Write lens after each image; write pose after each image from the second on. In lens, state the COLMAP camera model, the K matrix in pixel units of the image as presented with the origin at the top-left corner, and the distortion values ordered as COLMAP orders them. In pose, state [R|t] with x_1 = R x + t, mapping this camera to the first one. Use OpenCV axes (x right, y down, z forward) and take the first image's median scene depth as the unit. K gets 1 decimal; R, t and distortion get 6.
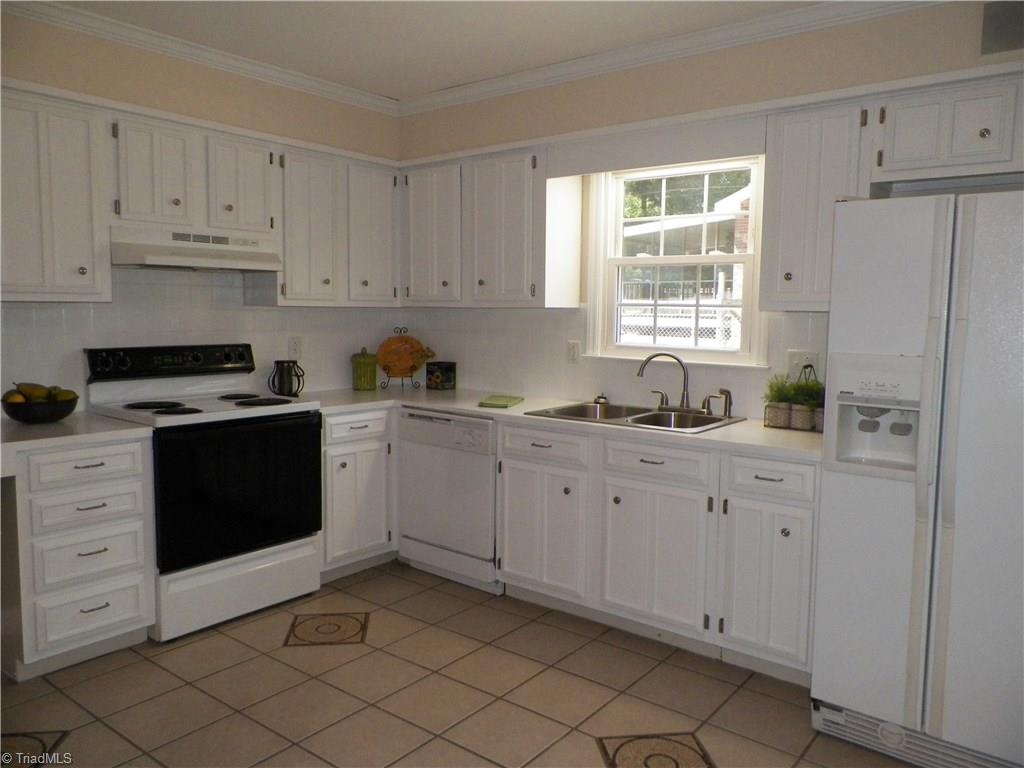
lens RADIAL K [[784.8, 0, 507.4], [0, 784.8, 380.8], [0, 0, 1]] dist [0.035306, -0.009257]
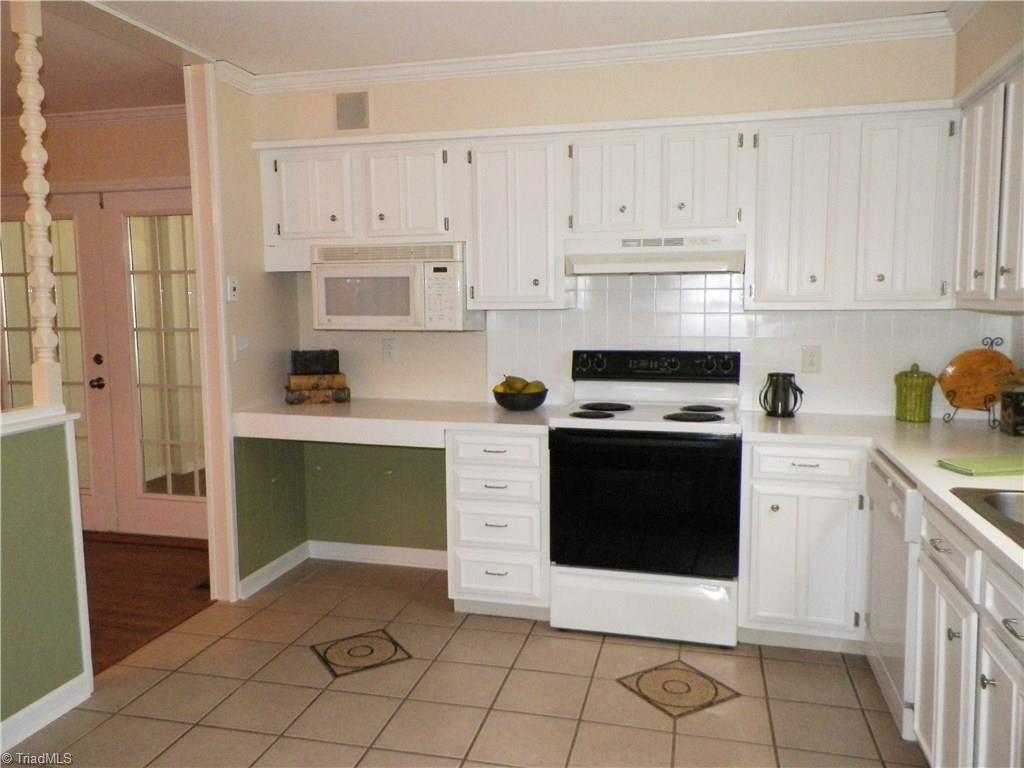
lens RADIAL K [[784.8, 0, 508.8], [0, 784.8, 381.7], [0, 0, 1]] dist [0.035306, -0.009257]
pose [[0.411635, 0.079228, -0.907898, 0.422169], [-0.074647, 0.995798, 0.053054, -0.045717], [0.908287, 0.045933, 0.415819, 0.431962]]
